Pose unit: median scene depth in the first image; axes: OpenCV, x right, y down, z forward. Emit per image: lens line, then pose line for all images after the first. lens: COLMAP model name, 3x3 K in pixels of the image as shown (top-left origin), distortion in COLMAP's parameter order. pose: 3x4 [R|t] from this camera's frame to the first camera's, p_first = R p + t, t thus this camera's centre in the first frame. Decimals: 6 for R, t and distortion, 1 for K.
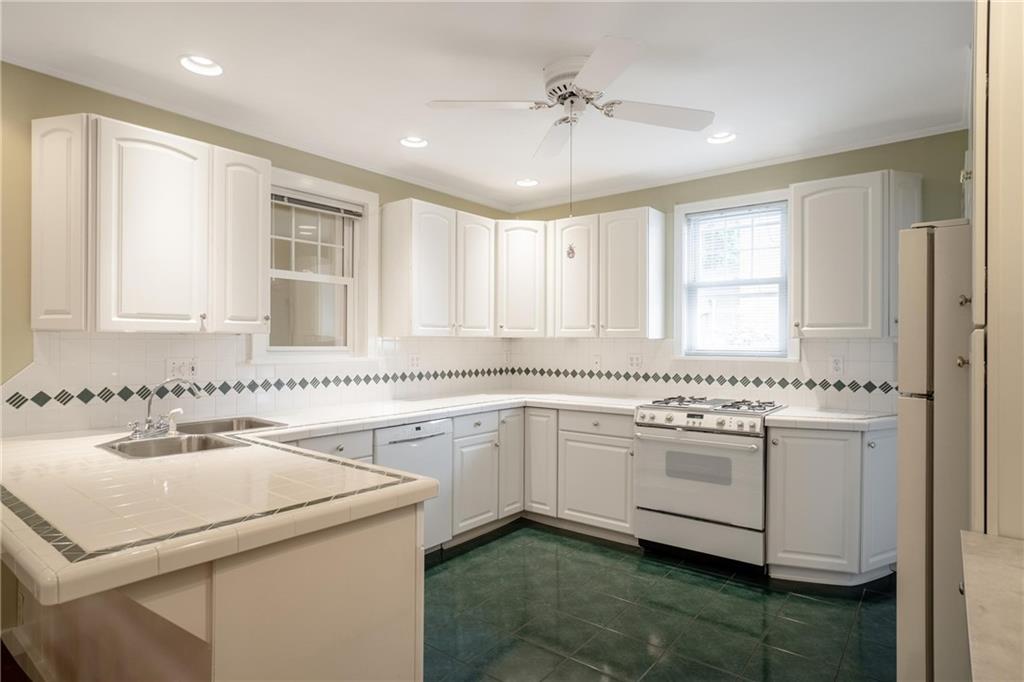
lens RADIAL K [[557.4, 0, 508.7], [0, 557.4, 340.1], [0, 0, 1]] dist [-0.018361, 0.000723]
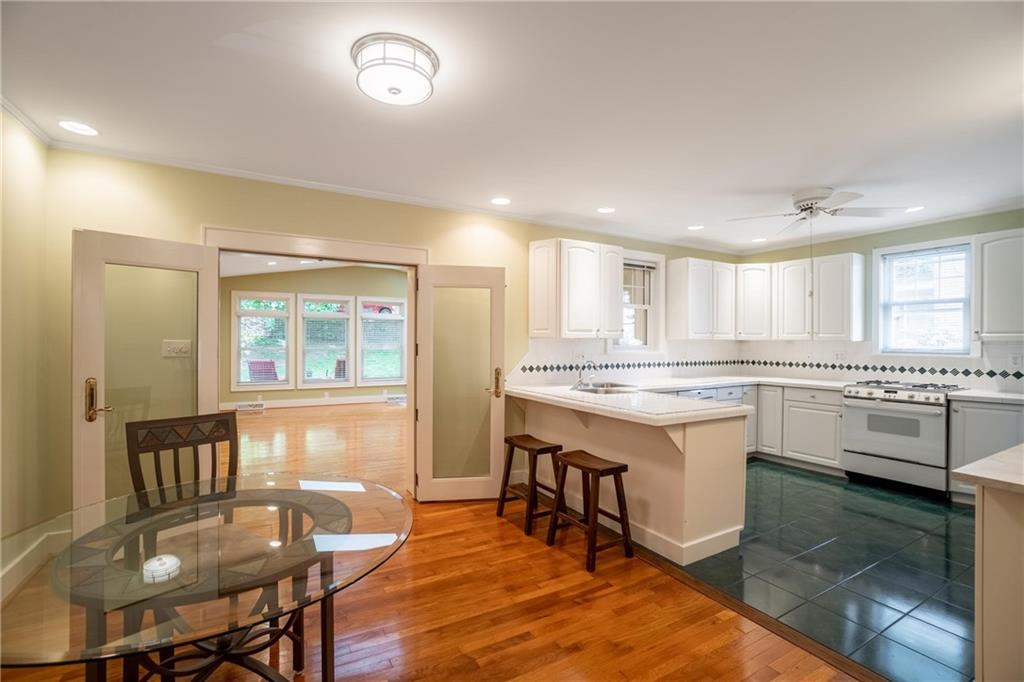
lens RADIAL K [[453.1, 0, 507.2], [0, 453.1, 340.8], [0, 0, 1]] dist [-0.067666, 0.026698]
pose [[0.926661, 0.001235, -0.375897, -0.173527], [-0.000649, 0.999998, 0.001687, -0.004998], [0.375898, -0.001319, 0.926660, -0.462219]]
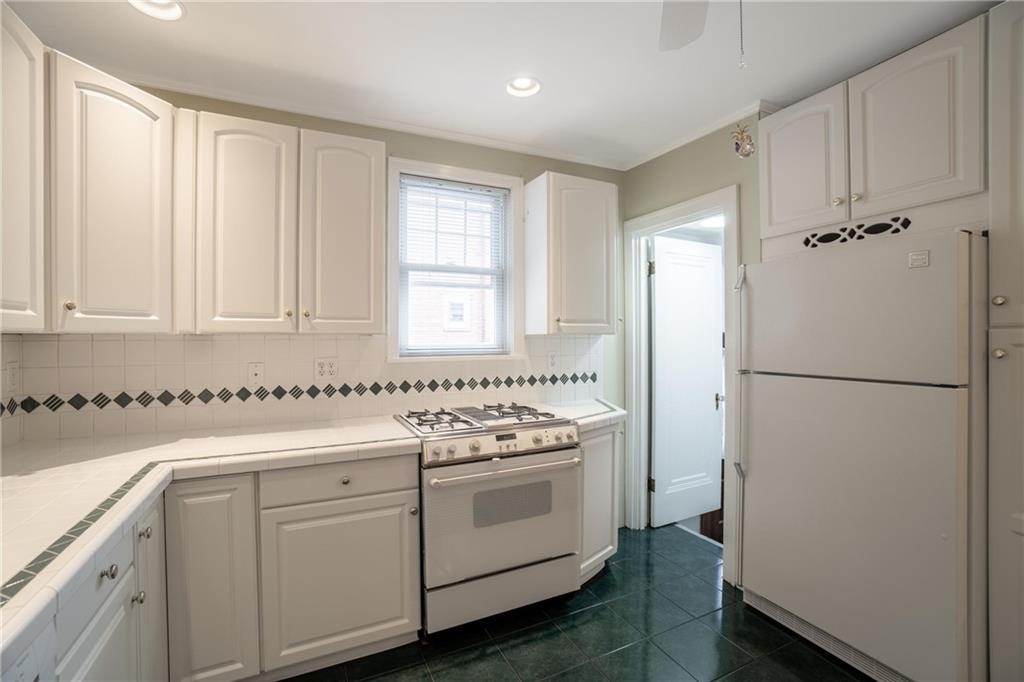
lens RADIAL K [[453.1, 0, 507.2], [0, 453.1, 340.8], [0, 0, 1]] dist [-0.067666, 0.026698]
pose [[0.440641, -0.012510, 0.897596, -0.191983], [0.003896, 0.999920, 0.012023, -0.001321], [-0.897675, -0.001801, 0.440655, 0.656761]]
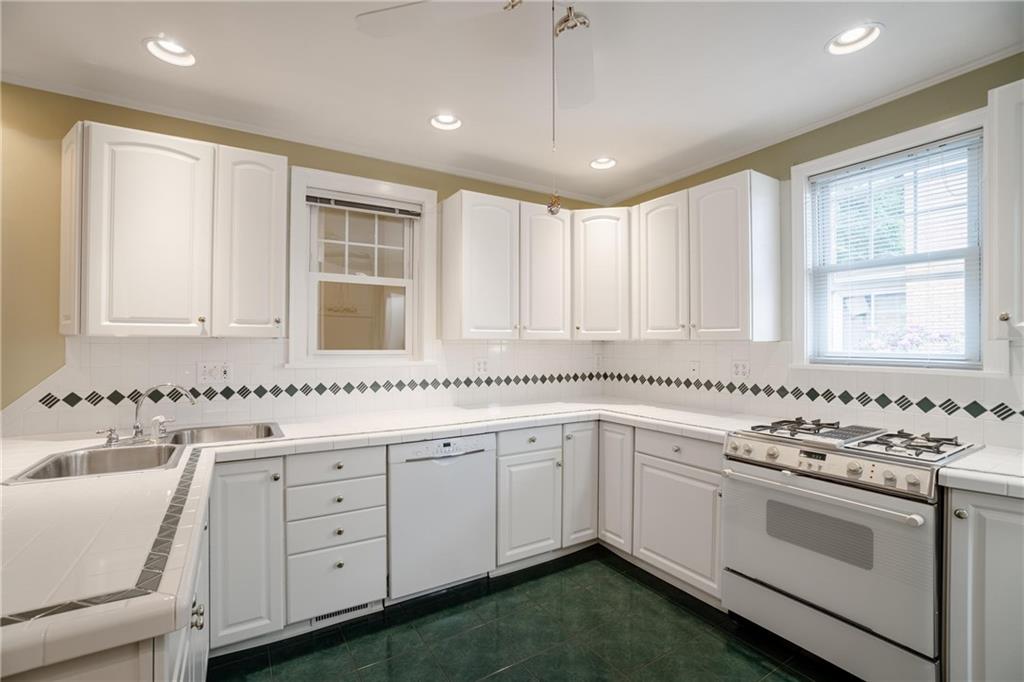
lens RADIAL K [[453.1, 0, 507.2], [0, 453.1, 340.8], [0, 0, 1]] dist [-0.067666, 0.026698]
pose [[0.938713, -0.002713, -0.344690, 0.153771], [0.001847, 0.999994, -0.002838, -0.002123], [0.344695, 0.002028, 0.938712, 0.329711]]
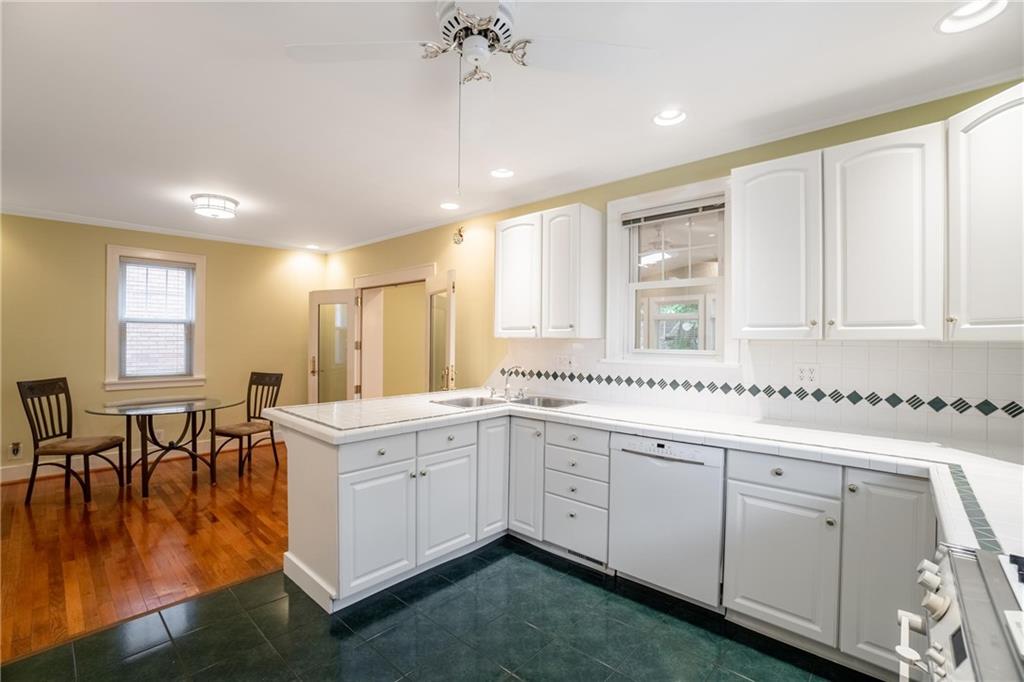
lens RADIAL K [[453.1, 0, 507.2], [0, 453.1, 340.8], [0, 0, 1]] dist [-0.067666, 0.026698]
pose [[-0.072643, -0.002237, -0.997356, 0.495332], [-0.006092, 0.999980, -0.001799, -0.001730], [0.997339, 0.005945, -0.072655, 0.728600]]
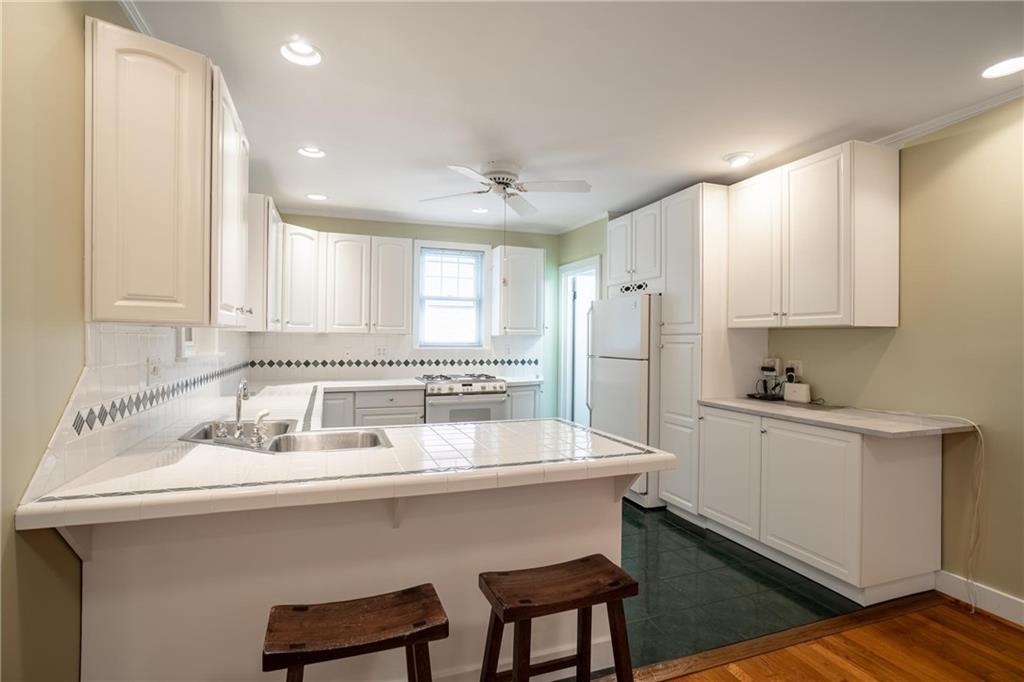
lens RADIAL K [[504.9, 0, 512.0], [0, 504.9, 341.0], [0, 0, 1]] dist [-0.050839, 0.000041]
pose [[0.521249, -0.003645, 0.853397, -0.726162], [-0.009032, 0.999911, 0.009787, -0.001568], [-0.853357, -0.012809, 0.521170, 0.141969]]
